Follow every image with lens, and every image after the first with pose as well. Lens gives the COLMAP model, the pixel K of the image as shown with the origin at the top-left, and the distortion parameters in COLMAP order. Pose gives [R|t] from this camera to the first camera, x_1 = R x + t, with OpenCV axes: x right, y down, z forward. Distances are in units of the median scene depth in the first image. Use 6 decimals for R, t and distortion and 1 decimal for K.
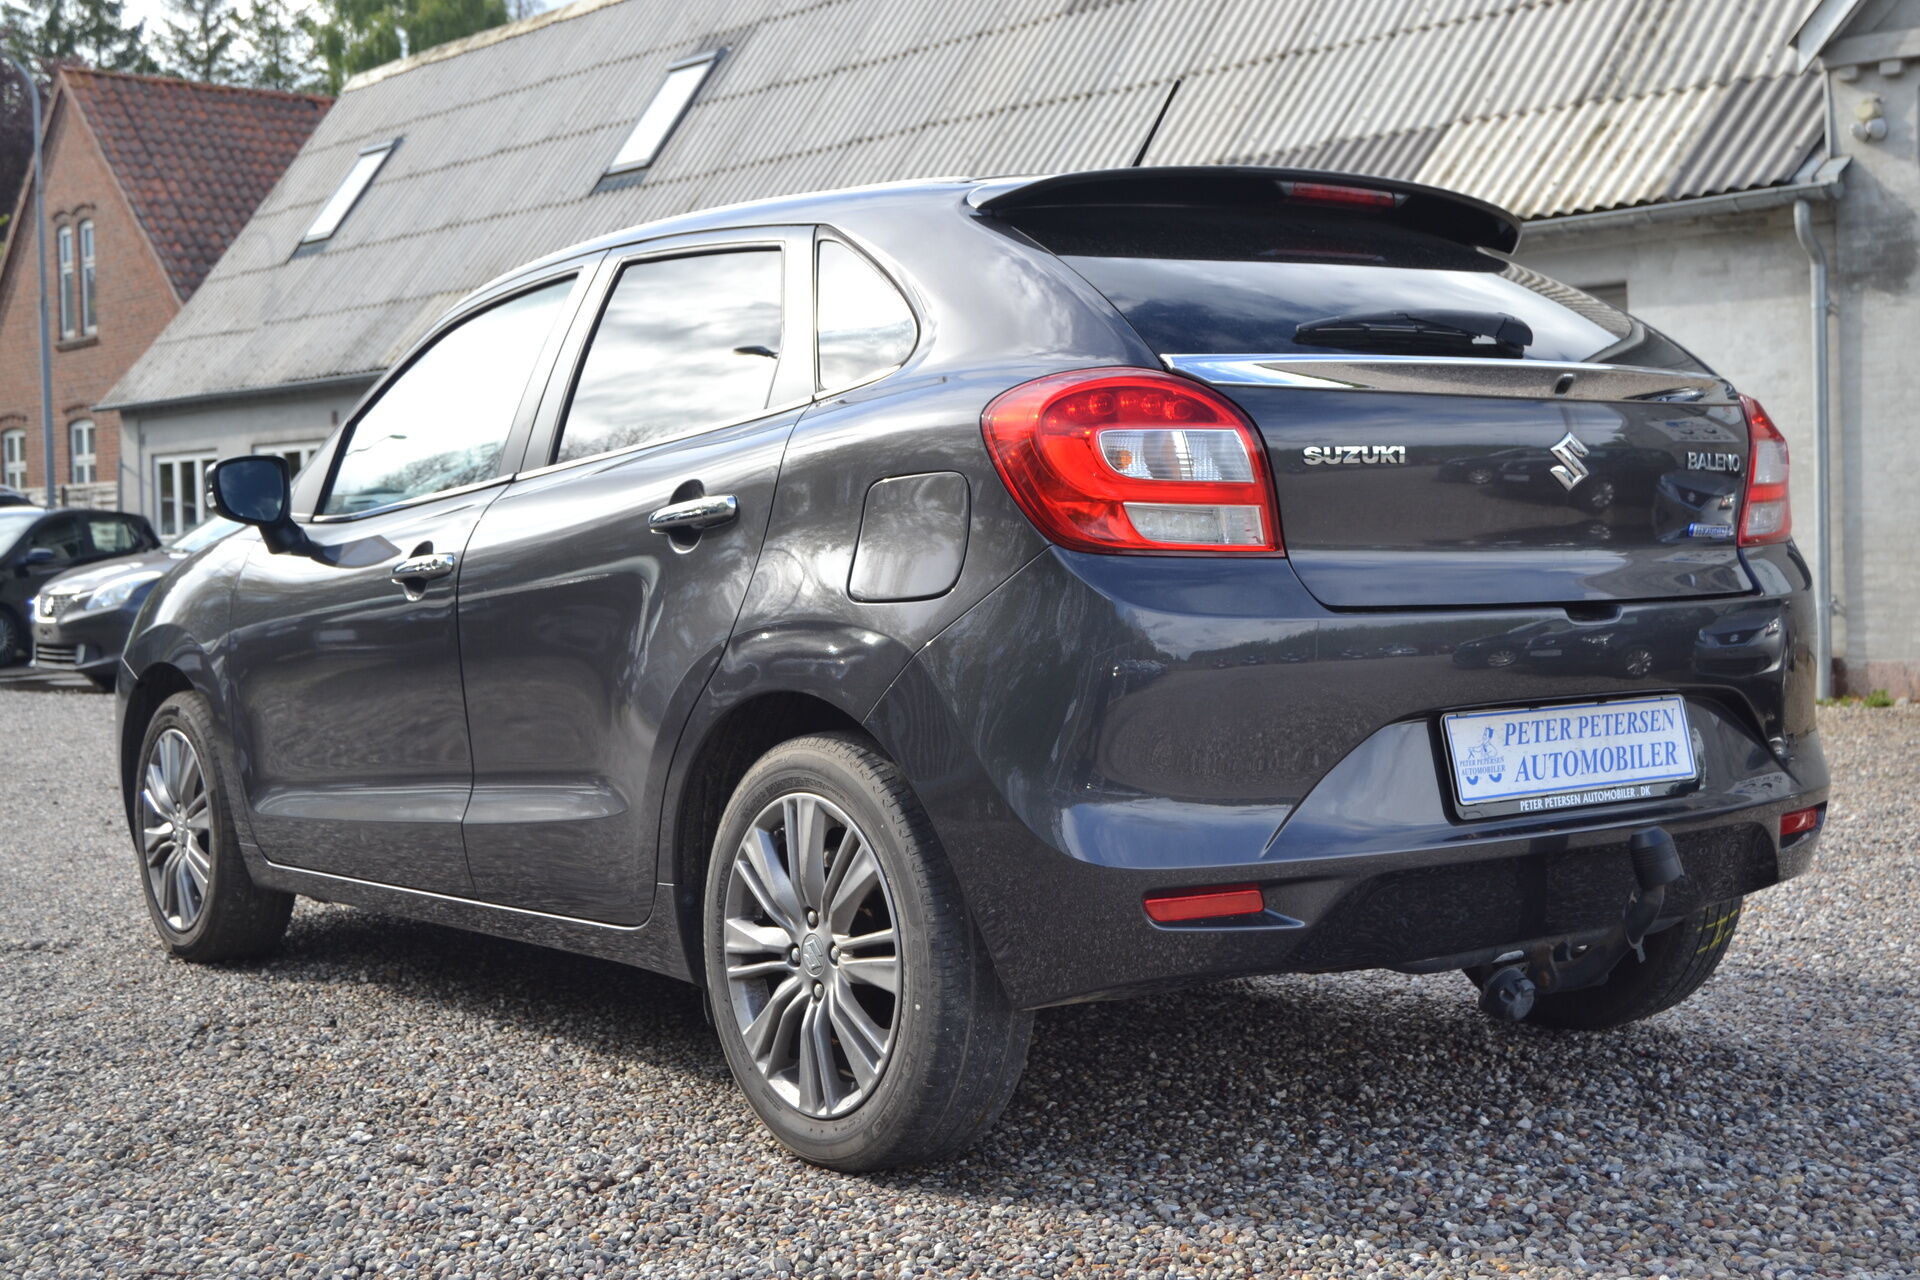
lens RADIAL K [[2455.4, 0, 955.0], [0, 2455.4, 671.2], [0, 0, 1]] dist [-0.051907, -0.050581]
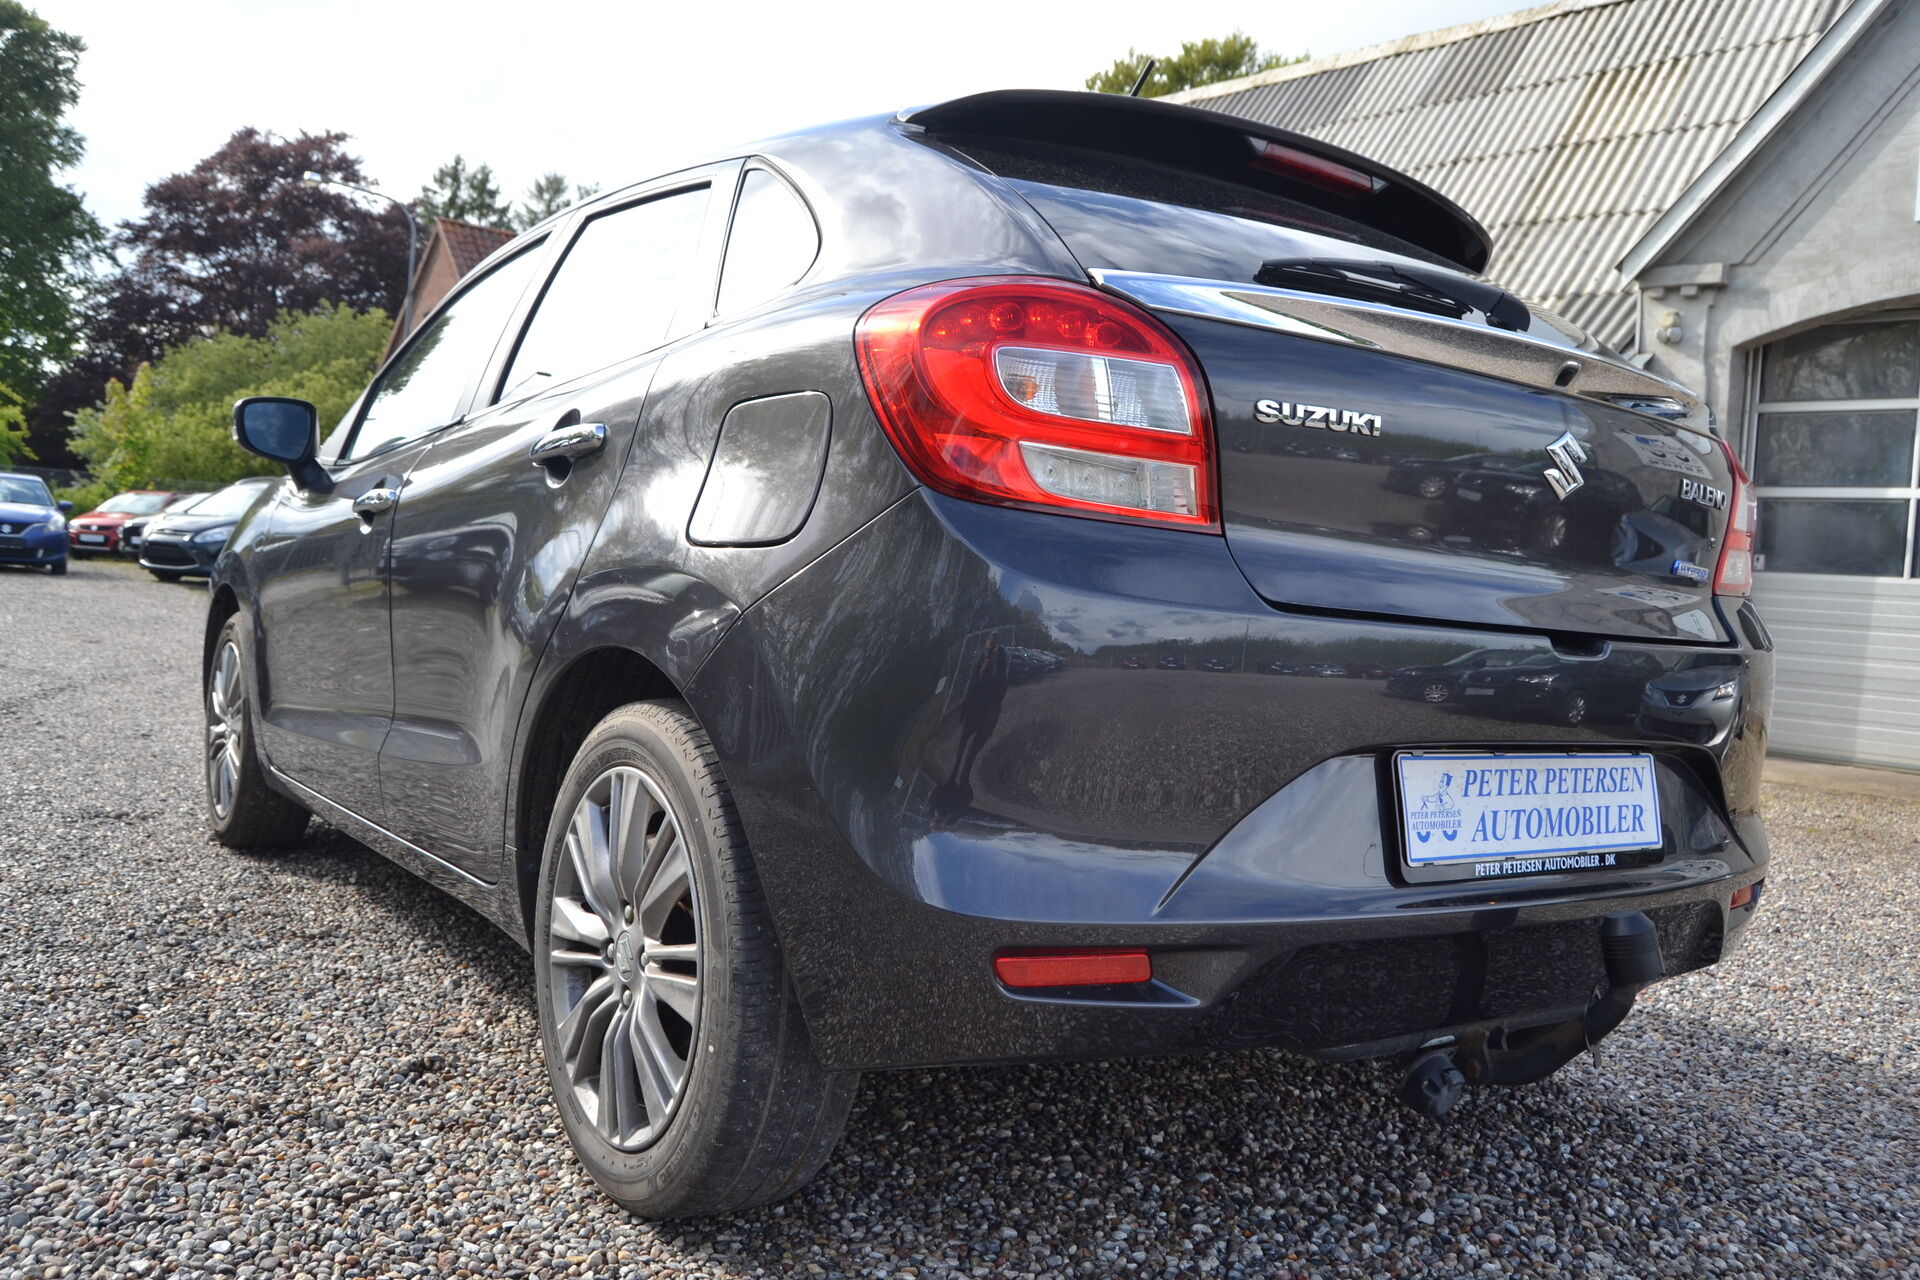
lens RADIAL K [[1556.6, 0, 960.0], [0, 1556.6, 640.0], [0, 0, 1]] dist [-0.074253, 0.007202]
pose [[0.994915, 0.097546, -0.025088, 0.060276], [-0.097965, 0.995061, -0.016043, 0.002812], [0.023399, 0.018419, 0.999557, 0.450448]]
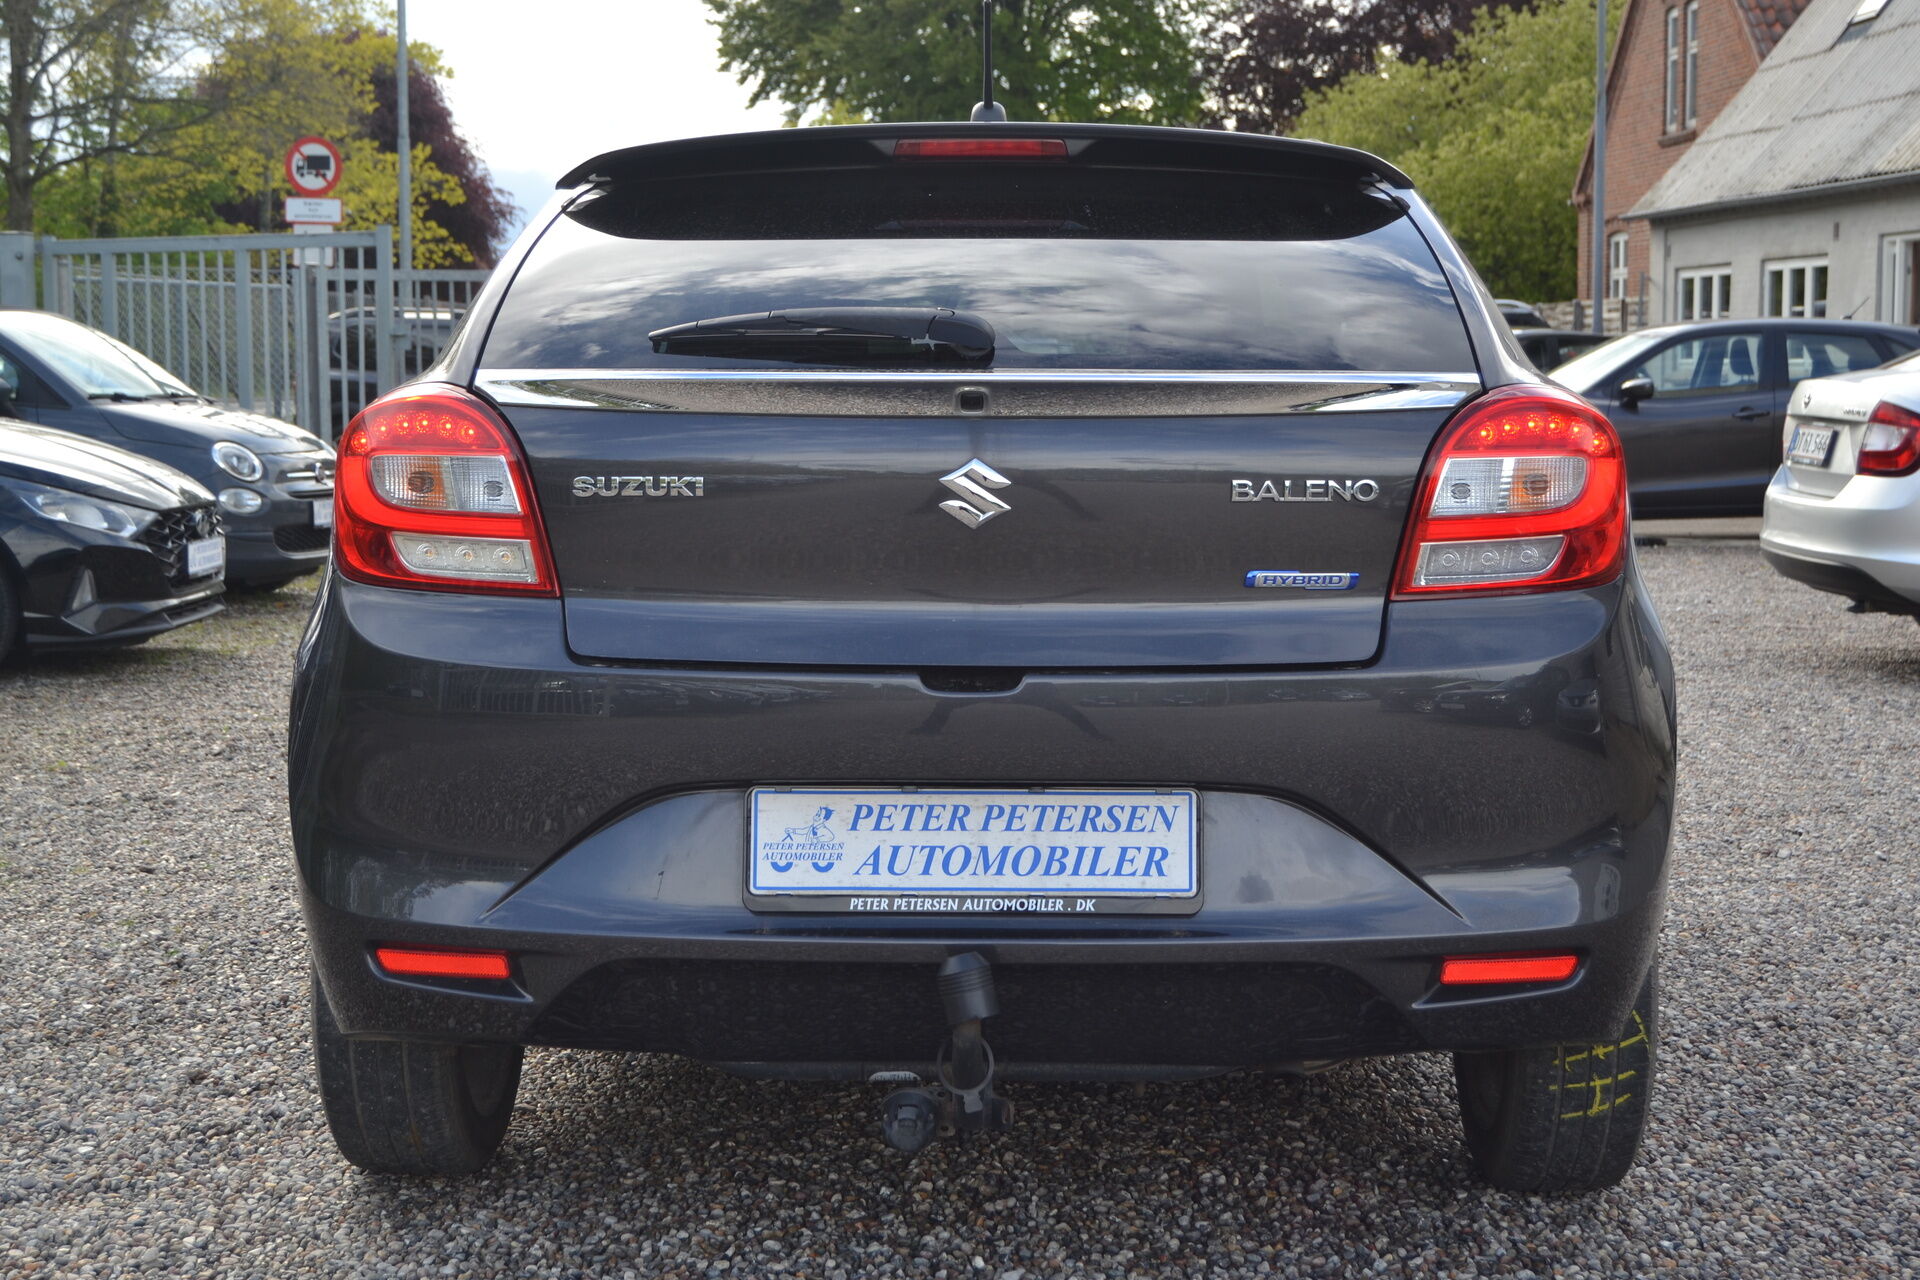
lens RADIAL K [[2732.3, 0, 960.0], [0, 2732.3, 640.0], [0, 0, 1]] dist [-0.010098, 0.016128]
pose [[0.786326, 0.083006, -0.612210, 0.786274], [-0.048390, 0.996164, 0.072911, -0.100617], [0.615913, -0.027707, 0.787327, 0.267023]]
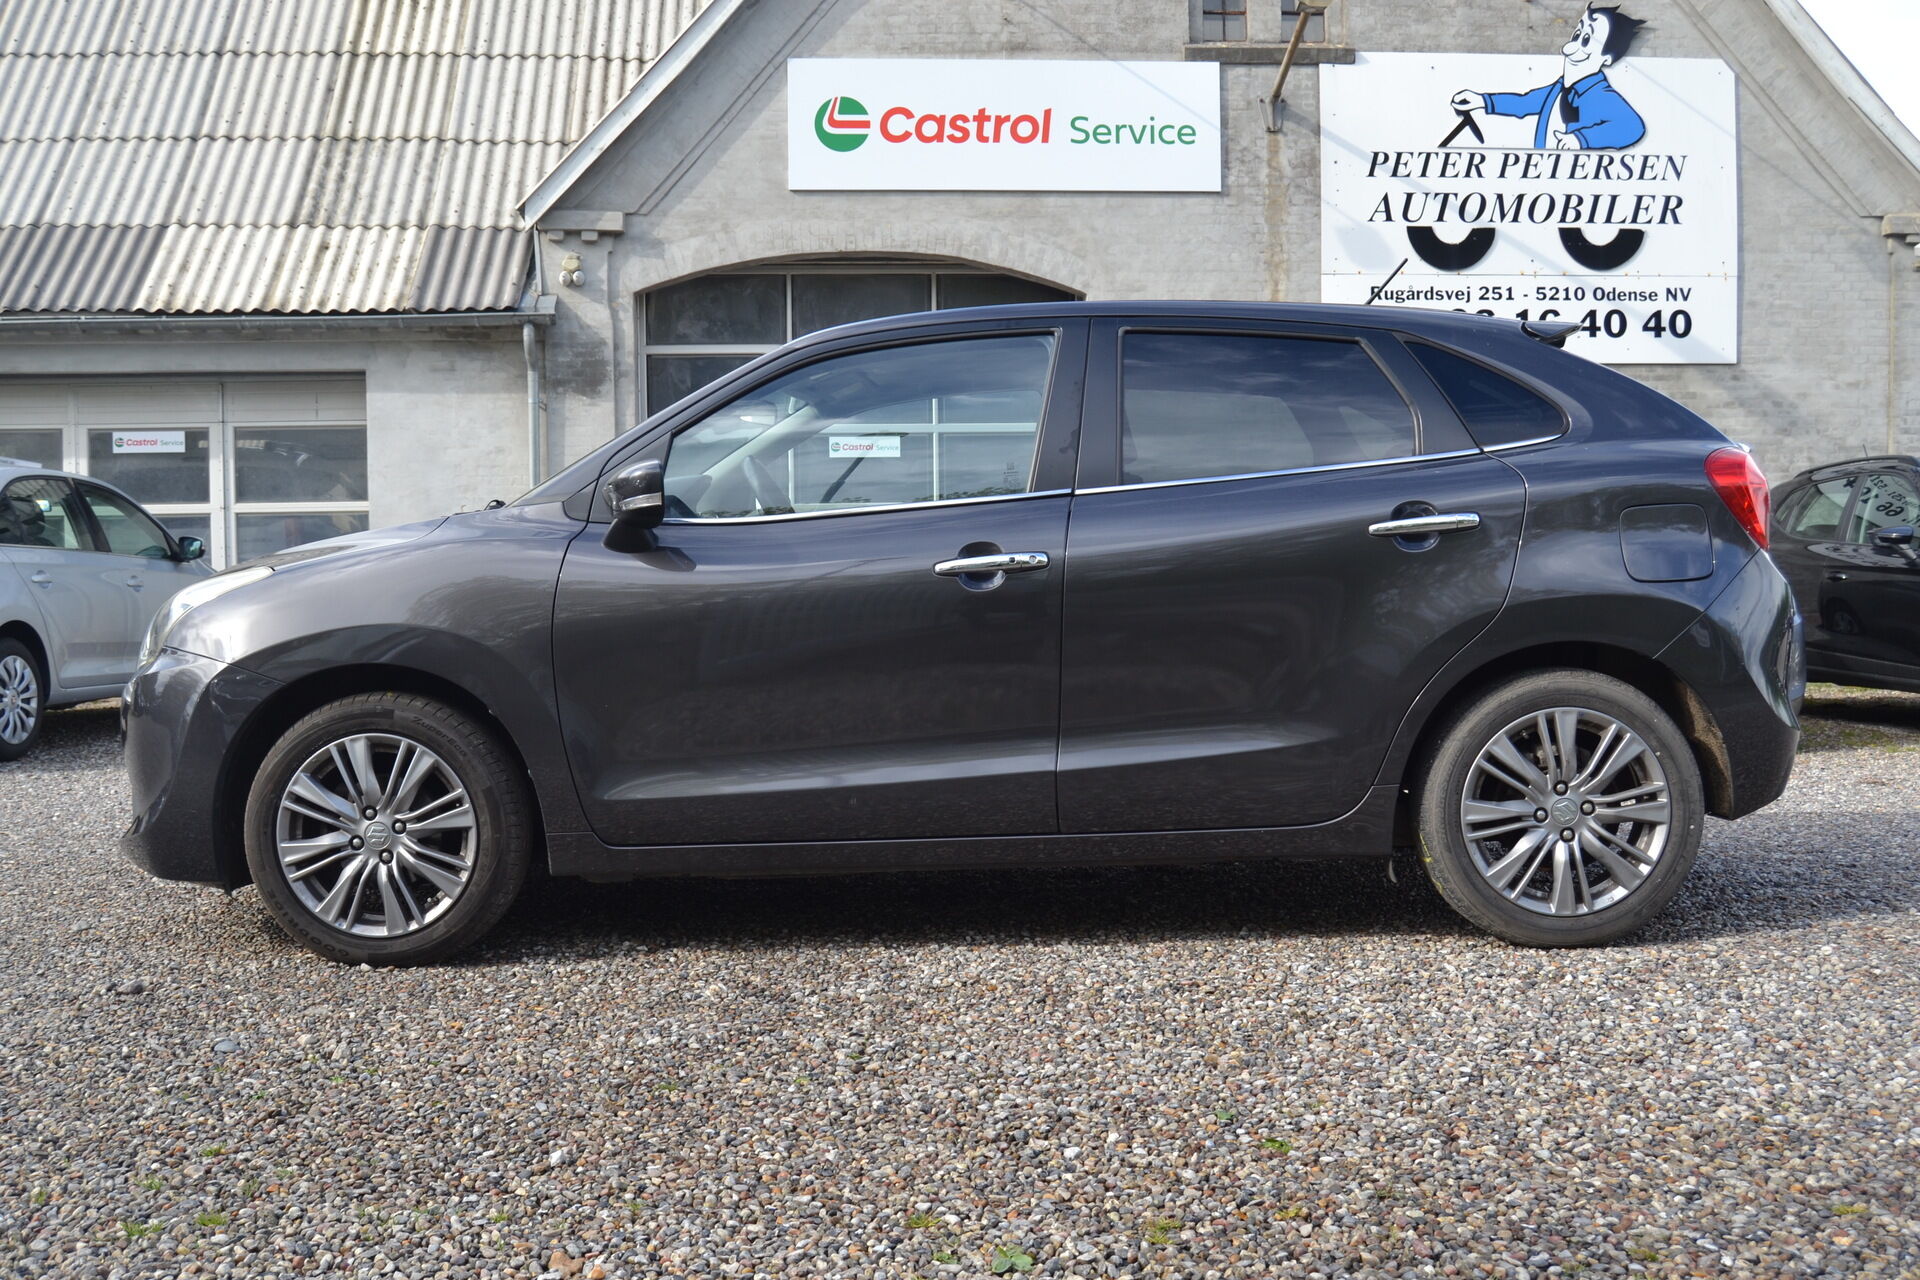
lens RADIAL K [[1940.7, 0, 960.0], [0, 1940.7, 640.0], [0, 0, 1]] dist [-0.134887, 0.094591]
pose [[0.608015, -0.014352, 0.793795, -1.228546], [0.034932, 0.999352, -0.008688, 0.003332], [-0.793156, 0.033011, 0.608123, 0.548494]]
